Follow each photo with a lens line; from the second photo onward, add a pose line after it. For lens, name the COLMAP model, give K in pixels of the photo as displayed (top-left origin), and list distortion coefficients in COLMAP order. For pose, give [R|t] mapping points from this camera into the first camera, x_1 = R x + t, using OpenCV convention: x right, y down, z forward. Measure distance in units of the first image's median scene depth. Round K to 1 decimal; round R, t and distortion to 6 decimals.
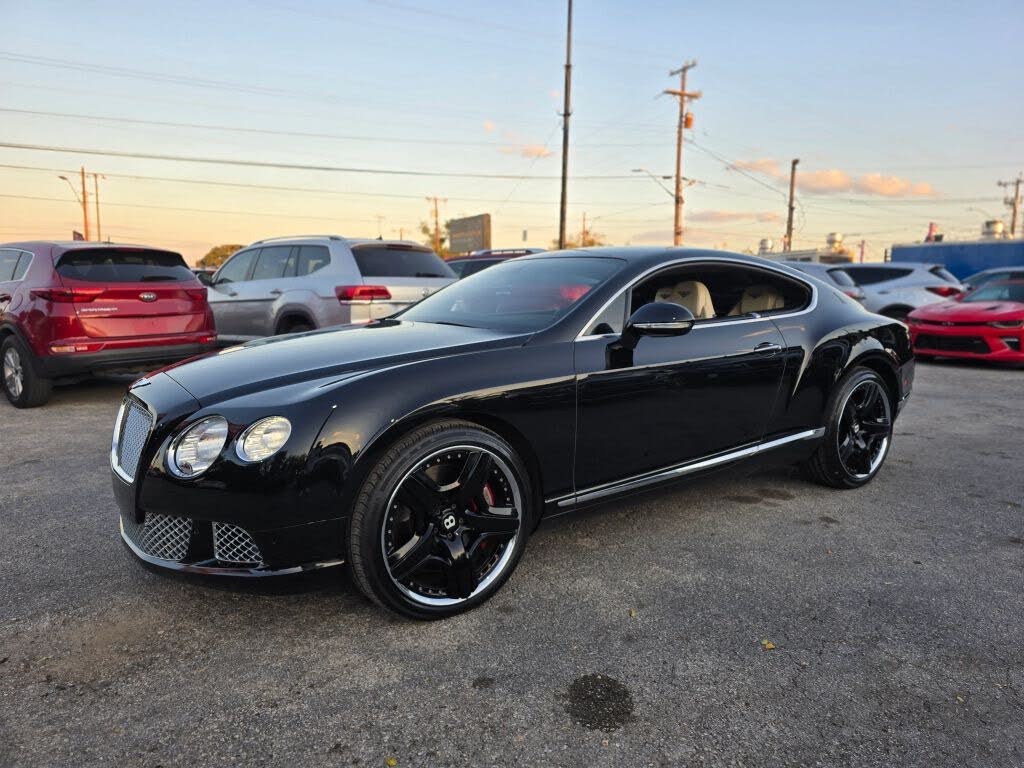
lens RADIAL K [[685.0, 0, 509.5], [0, 685.0, 378.2], [0, 0, 1]] dist [0.053818, -0.043742]
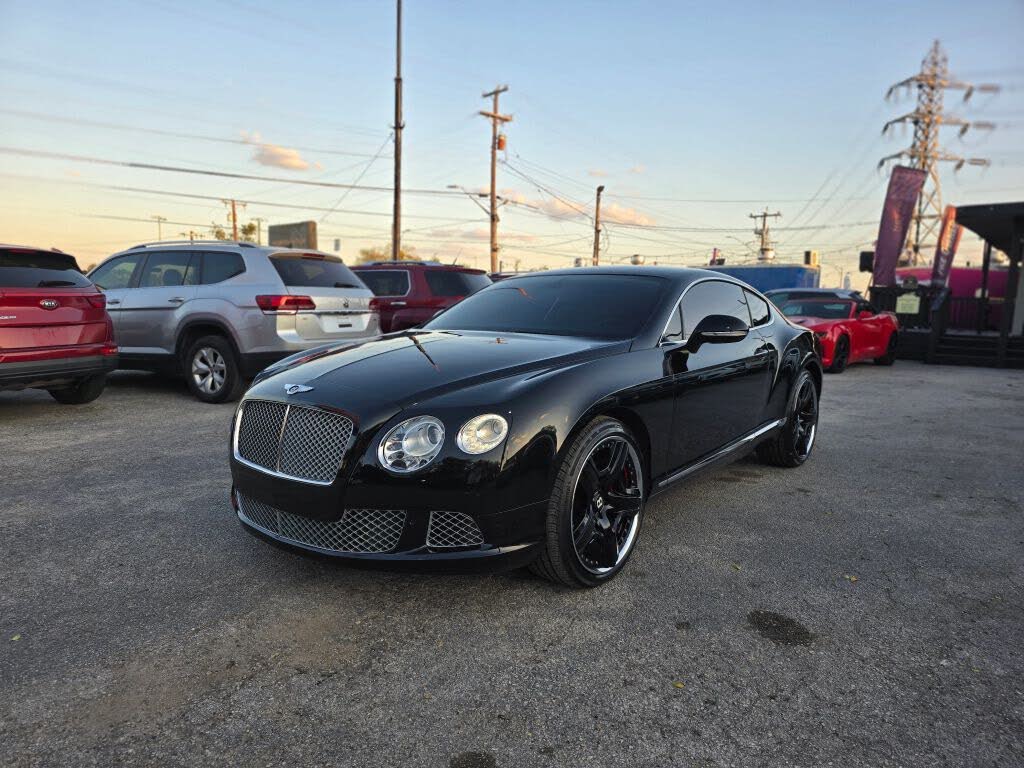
lens RADIAL K [[685.0, 0, 501.6], [0, 685.0, 388.9], [0, 0, 1]] dist [0.053818, -0.043742]
pose [[0.962841, -0.020925, 0.269258, -0.171482], [0.021584, 0.999767, 0.000512, 0.004234], [-0.269206, 0.005319, 0.963068, -0.022219]]
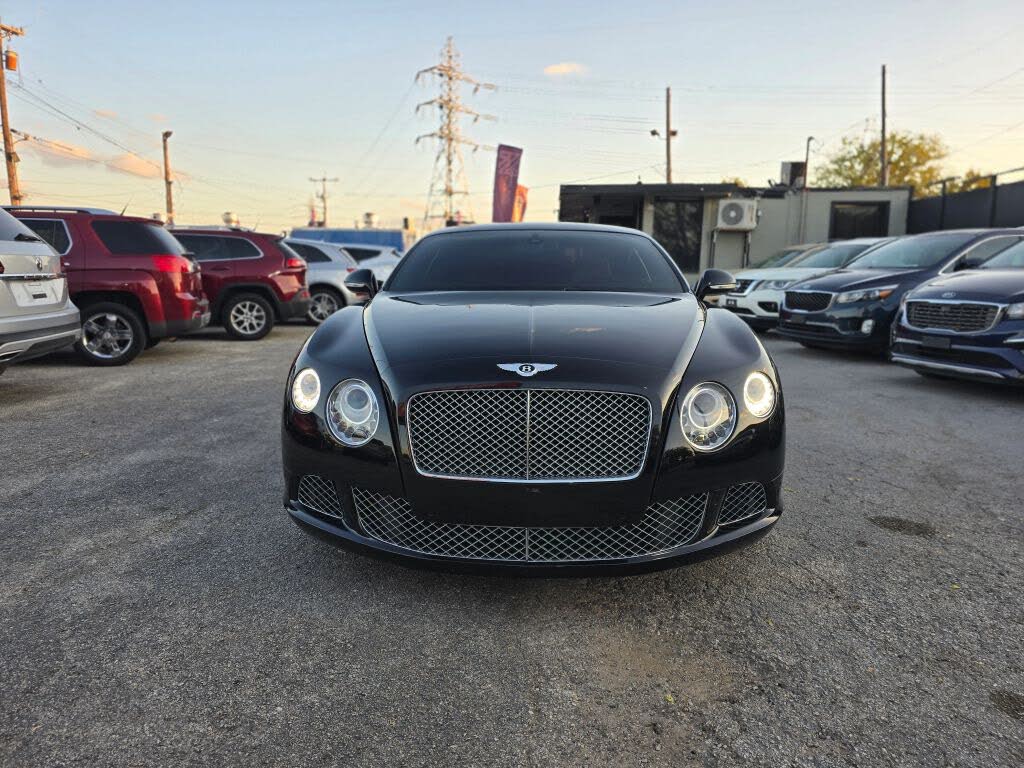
lens RADIAL K [[685.0, 0, 518.3], [0, 685.0, 375.0], [0, 0, 1]] dist [0.053818, -0.043742]
pose [[0.608264, -0.117687, 0.784962, -0.385875], [0.098612, 0.992490, 0.072386, -0.014674], [-0.787585, 0.033377, 0.615301, 0.176909]]
